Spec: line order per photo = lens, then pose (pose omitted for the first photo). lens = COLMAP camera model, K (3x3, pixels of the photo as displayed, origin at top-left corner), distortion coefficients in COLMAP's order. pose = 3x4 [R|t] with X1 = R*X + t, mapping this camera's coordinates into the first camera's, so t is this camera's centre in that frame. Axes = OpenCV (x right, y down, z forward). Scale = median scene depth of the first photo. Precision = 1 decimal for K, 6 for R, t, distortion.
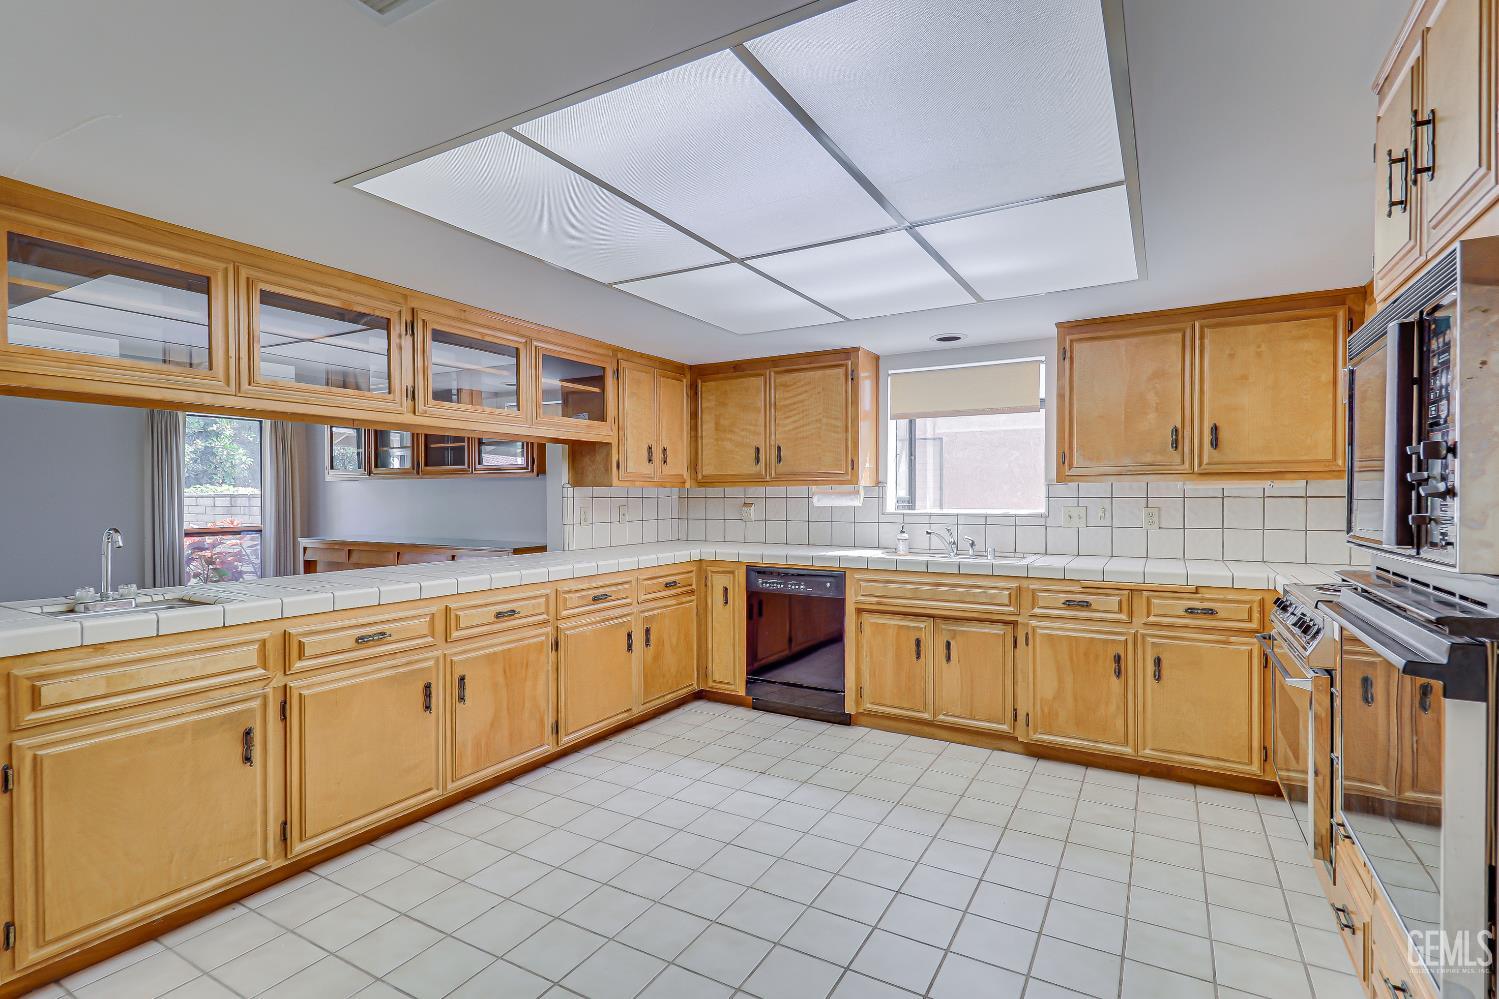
lens RADIAL K [[720.7, 0, 761.0], [0, 720.7, 499.6], [0, 0, 1]] dist [0.014327, -0.000513]
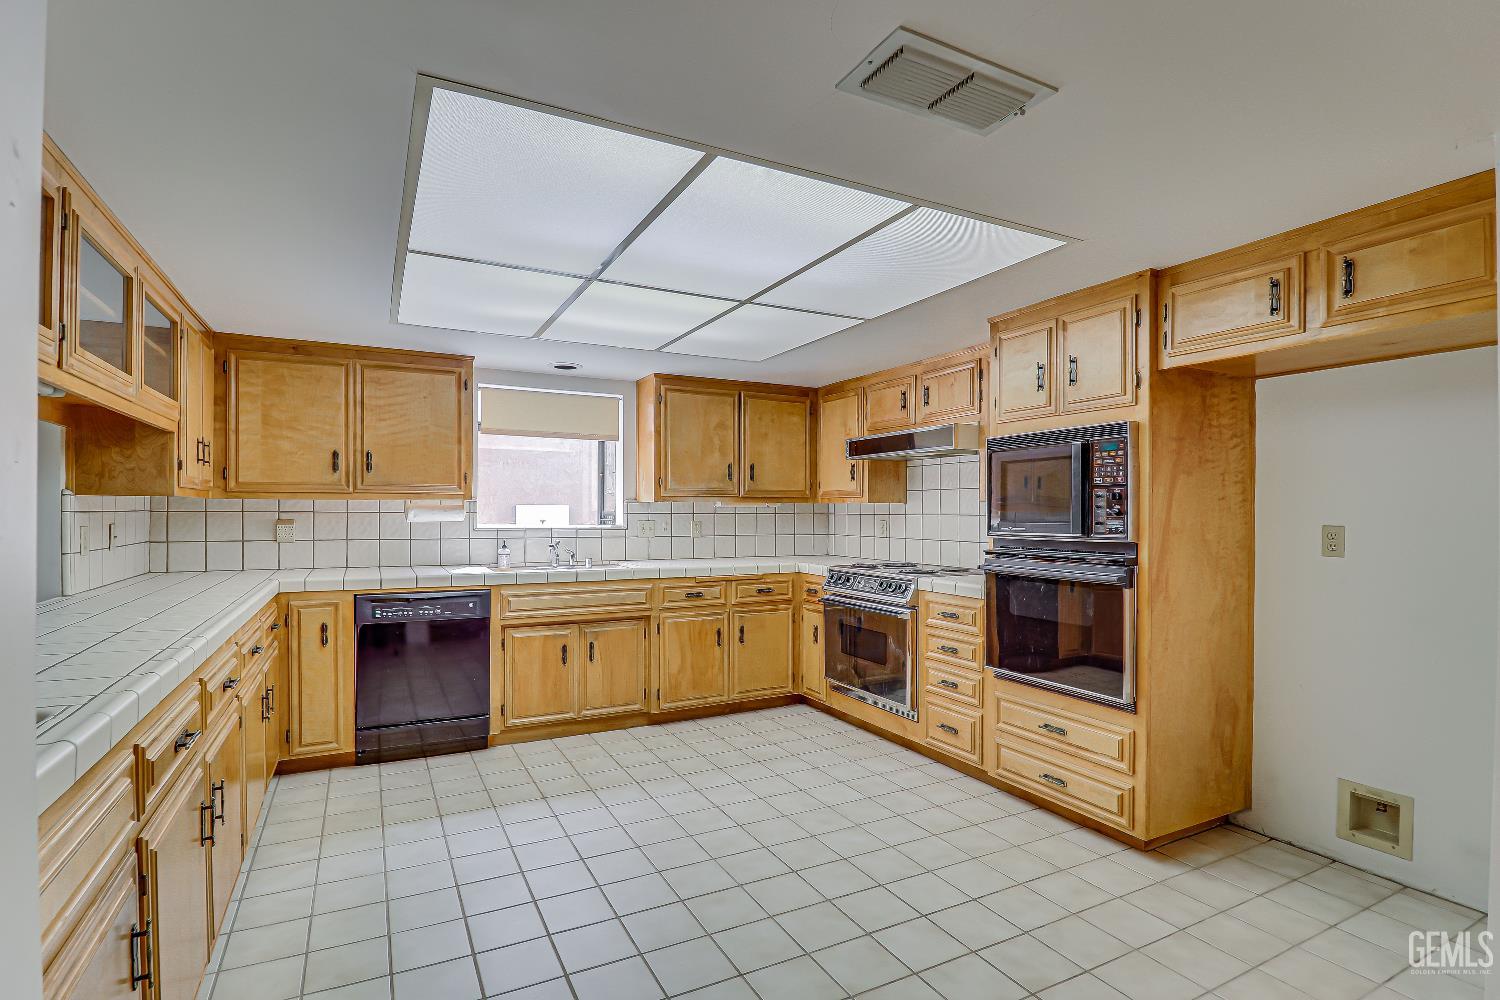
lens RADIAL K [[721.2, 0, 762.5], [0, 721.2, 510.2], [0, 0, 1]] dist [0.014327, -0.000513]
pose [[0.542402, 0.006005, 0.840098, -0.533239], [-0.002334, 0.999981, -0.005641, -0.002163], [-0.840116, 0.001099, 0.542406, 0.172642]]
